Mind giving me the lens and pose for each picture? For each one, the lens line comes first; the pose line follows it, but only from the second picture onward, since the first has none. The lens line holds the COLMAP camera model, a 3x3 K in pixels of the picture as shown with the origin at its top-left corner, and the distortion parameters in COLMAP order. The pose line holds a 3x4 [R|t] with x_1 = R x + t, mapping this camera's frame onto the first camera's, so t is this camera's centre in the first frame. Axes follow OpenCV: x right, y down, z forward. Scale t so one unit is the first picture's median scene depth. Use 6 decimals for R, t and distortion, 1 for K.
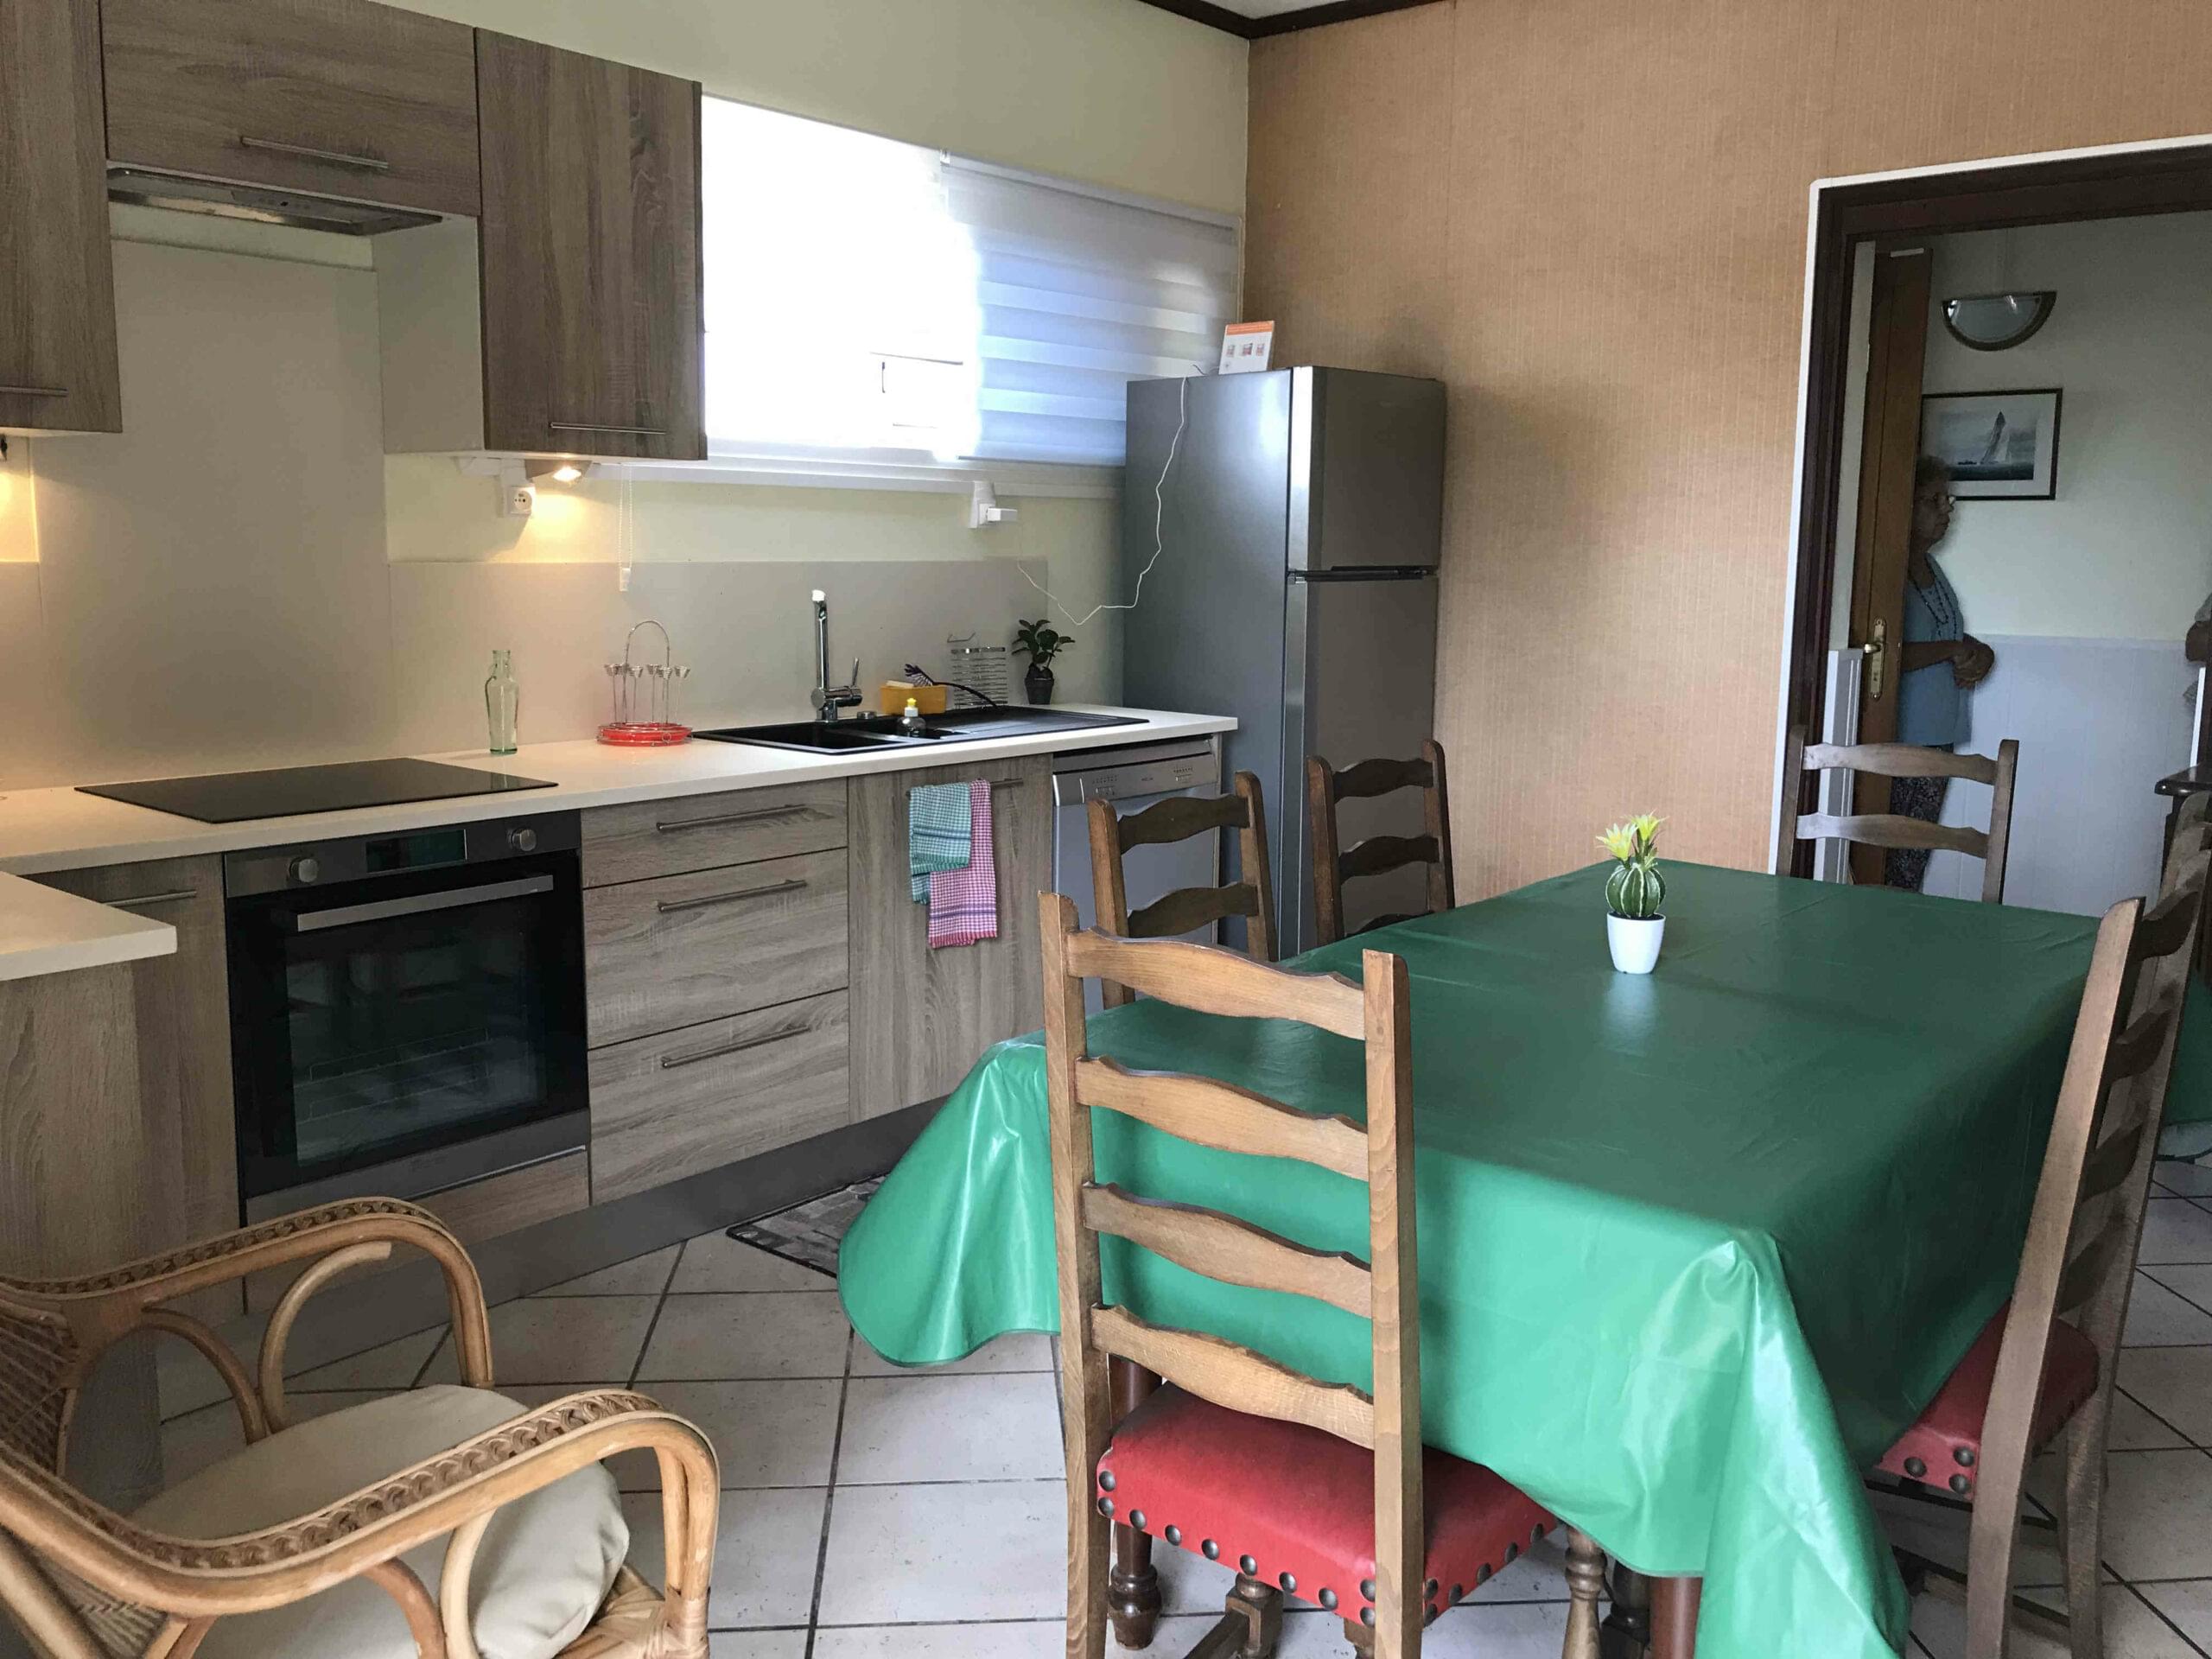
lens RADIAL K [[1856.2, 0, 1110.0], [0, 1856.2, 824.3], [0, 0, 1]] dist [0.036306, -0.037312]
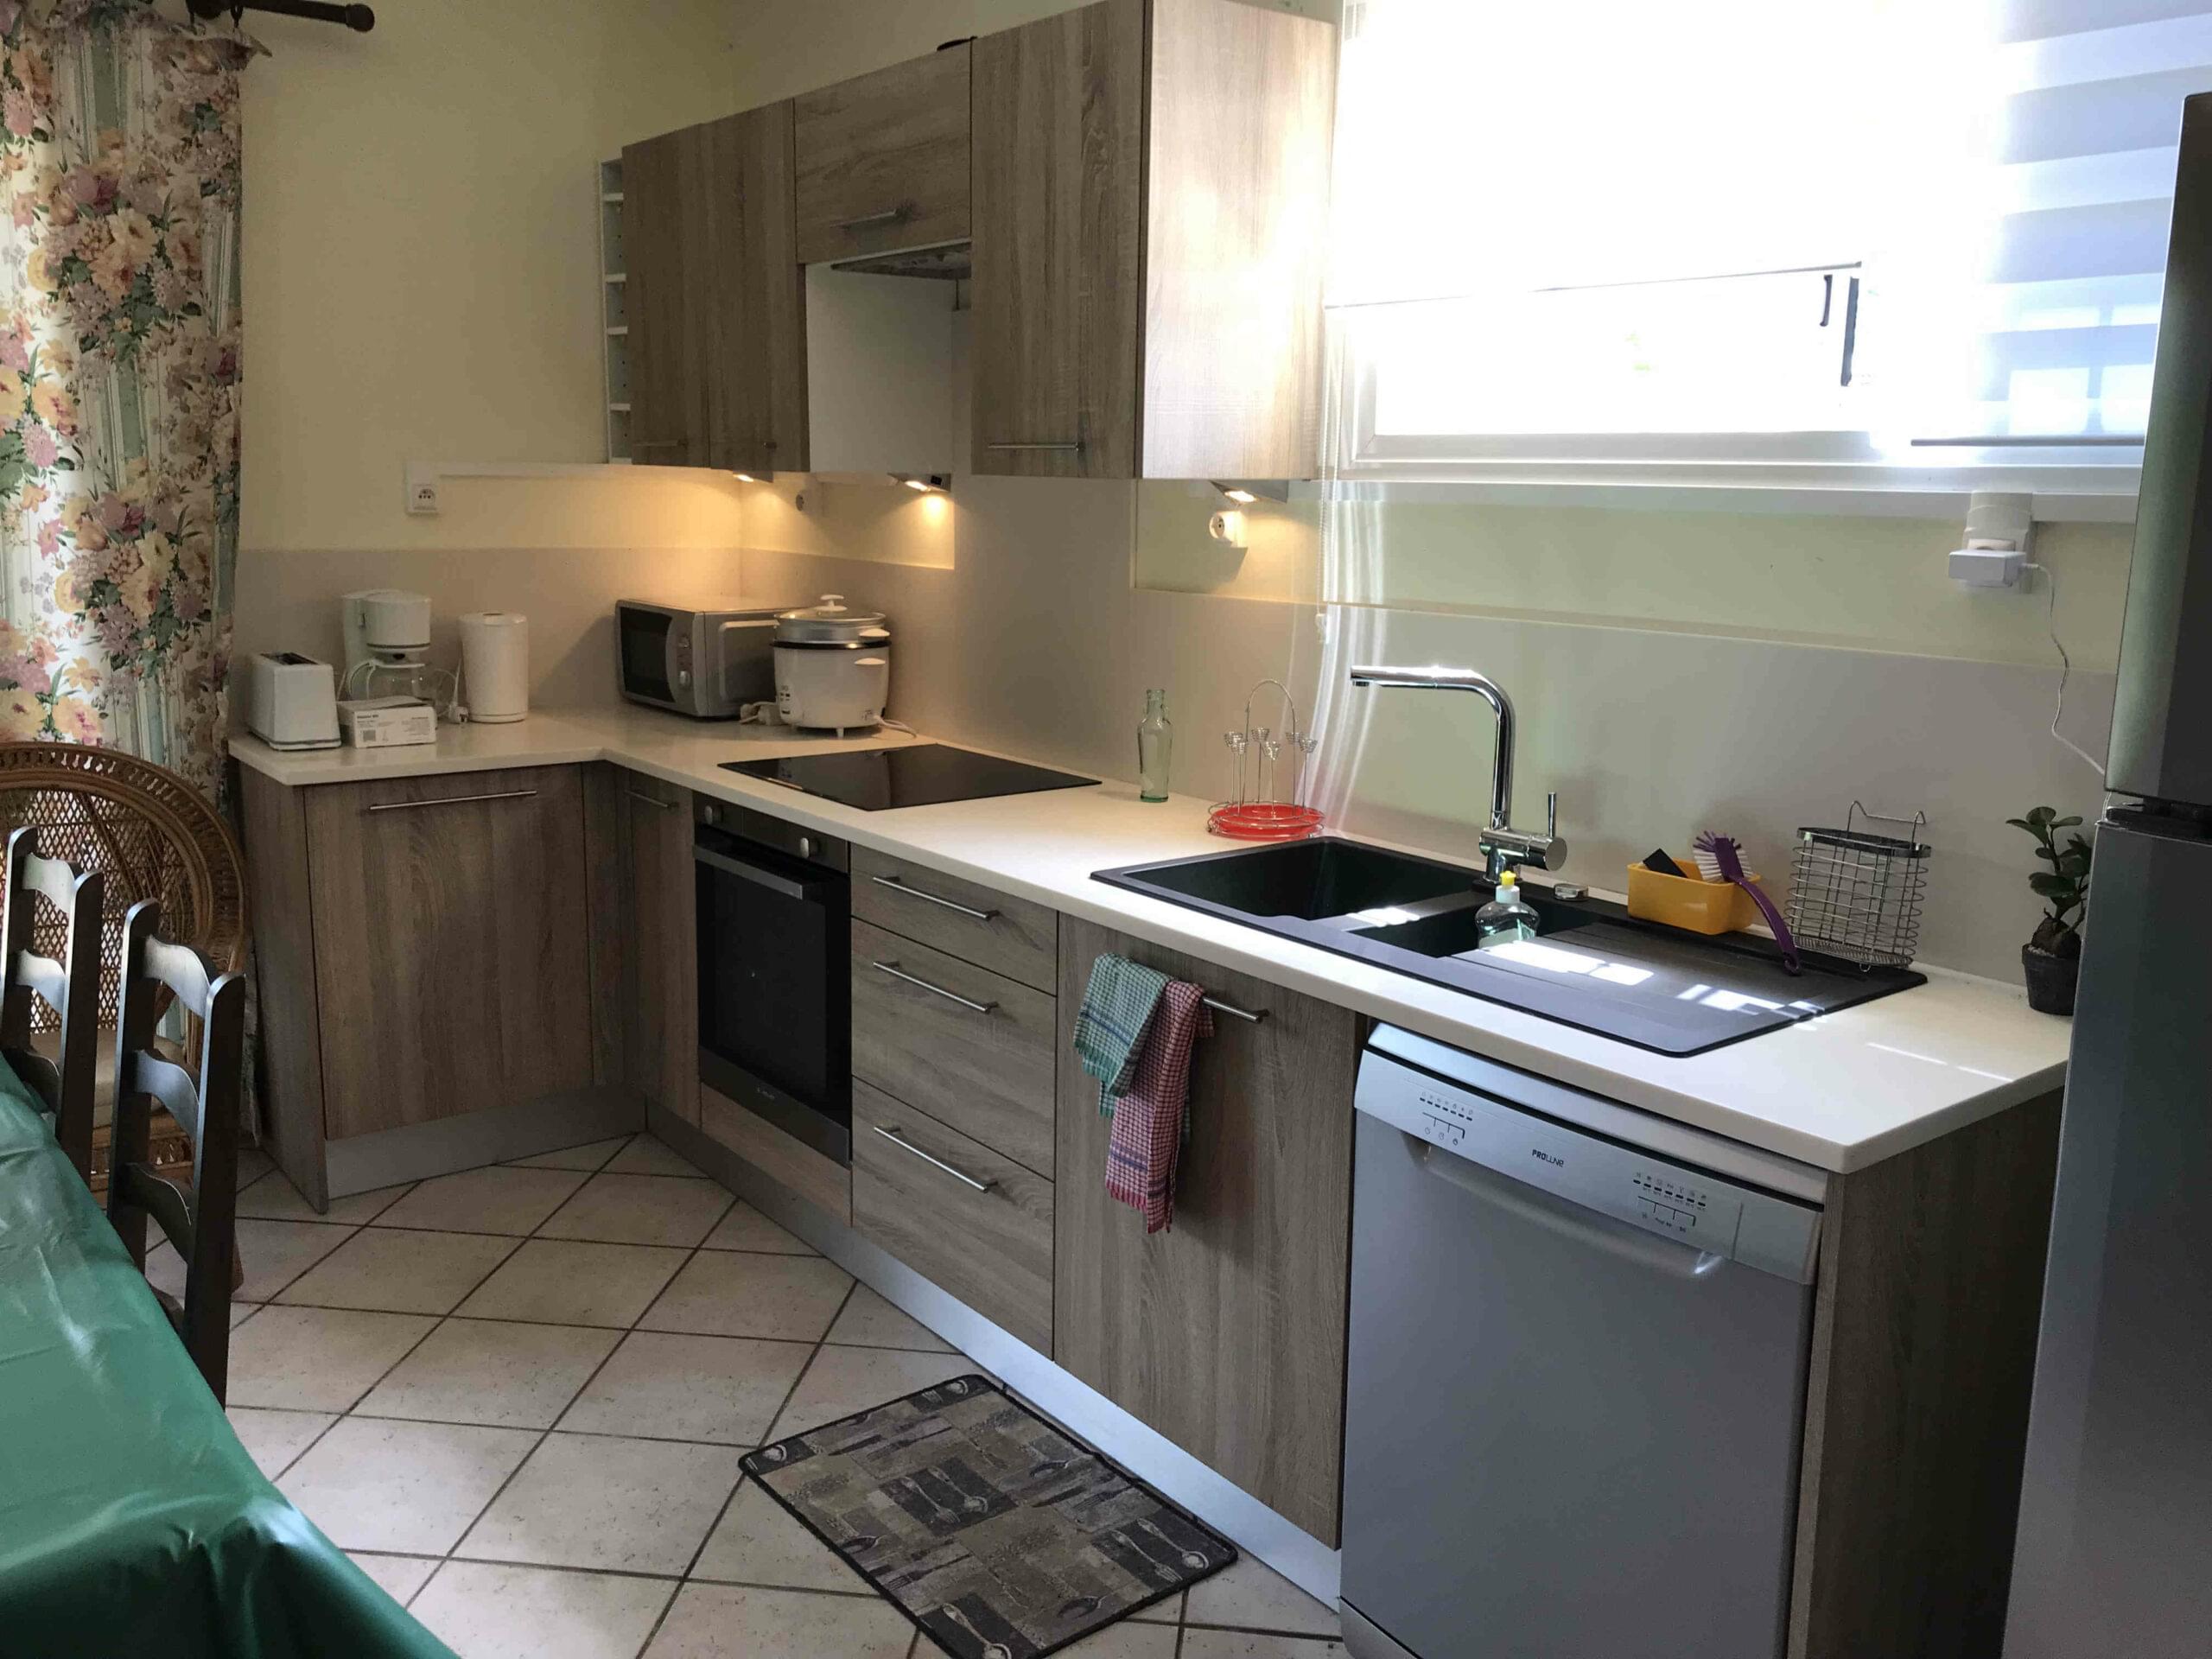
lens RADIAL K [[1856.2, 0, 1109.3], [0, 1856.2, 826.3], [0, 0, 1]] dist [0.036306, -0.037312]
pose [[-0.227473, 0.164974, -0.959708, 0.593499], [-0.170428, 0.963589, 0.206036, -0.225119], [0.958755, 0.210429, -0.191074, 1.235023]]
